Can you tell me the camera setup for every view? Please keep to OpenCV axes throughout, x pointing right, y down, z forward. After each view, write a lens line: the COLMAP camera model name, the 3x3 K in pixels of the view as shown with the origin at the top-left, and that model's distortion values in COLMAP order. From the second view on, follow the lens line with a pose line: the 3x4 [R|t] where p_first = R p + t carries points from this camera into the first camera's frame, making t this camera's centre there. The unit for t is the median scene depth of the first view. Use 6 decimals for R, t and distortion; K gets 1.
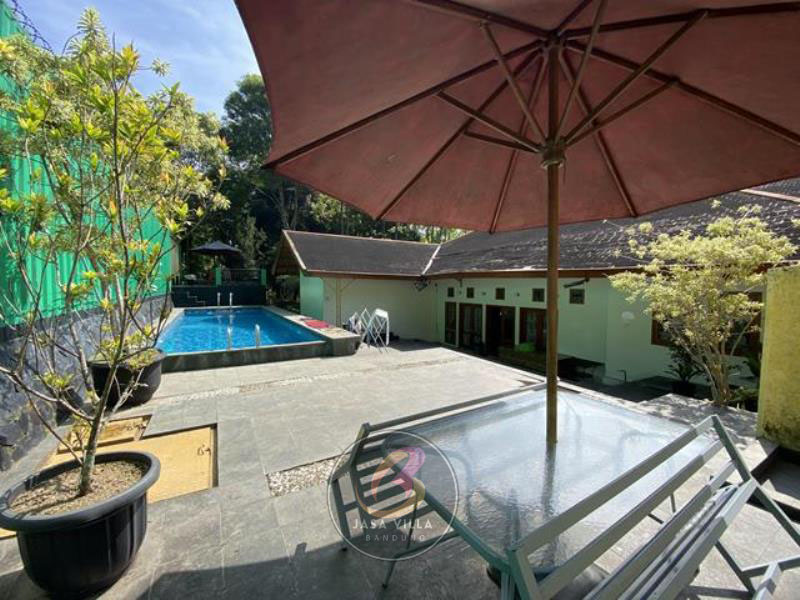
lens RADIAL K [[319.9, 0, 401.8], [0, 319.9, 303.5], [0, 0, 1]] dist [0.003214, 0.000067]
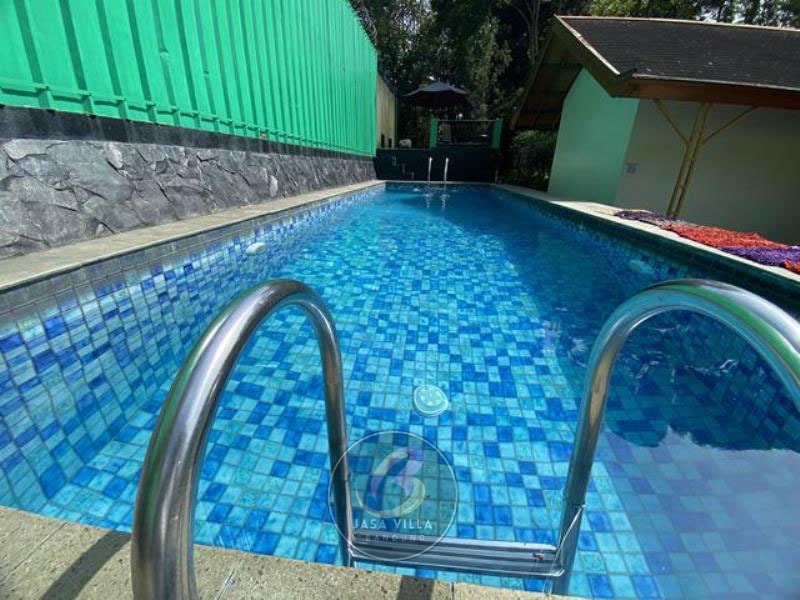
lens RADIAL K [[319.9, 0, 401.8], [0, 319.9, 303.5], [0, 0, 1]] dist [0.003214, 0.000067]
pose [[0.804827, 0.248024, -0.539201, -0.165029], [-0.055927, 0.936146, 0.347134, 0.019129], [0.590869, -0.249227, 0.767307, 0.337070]]
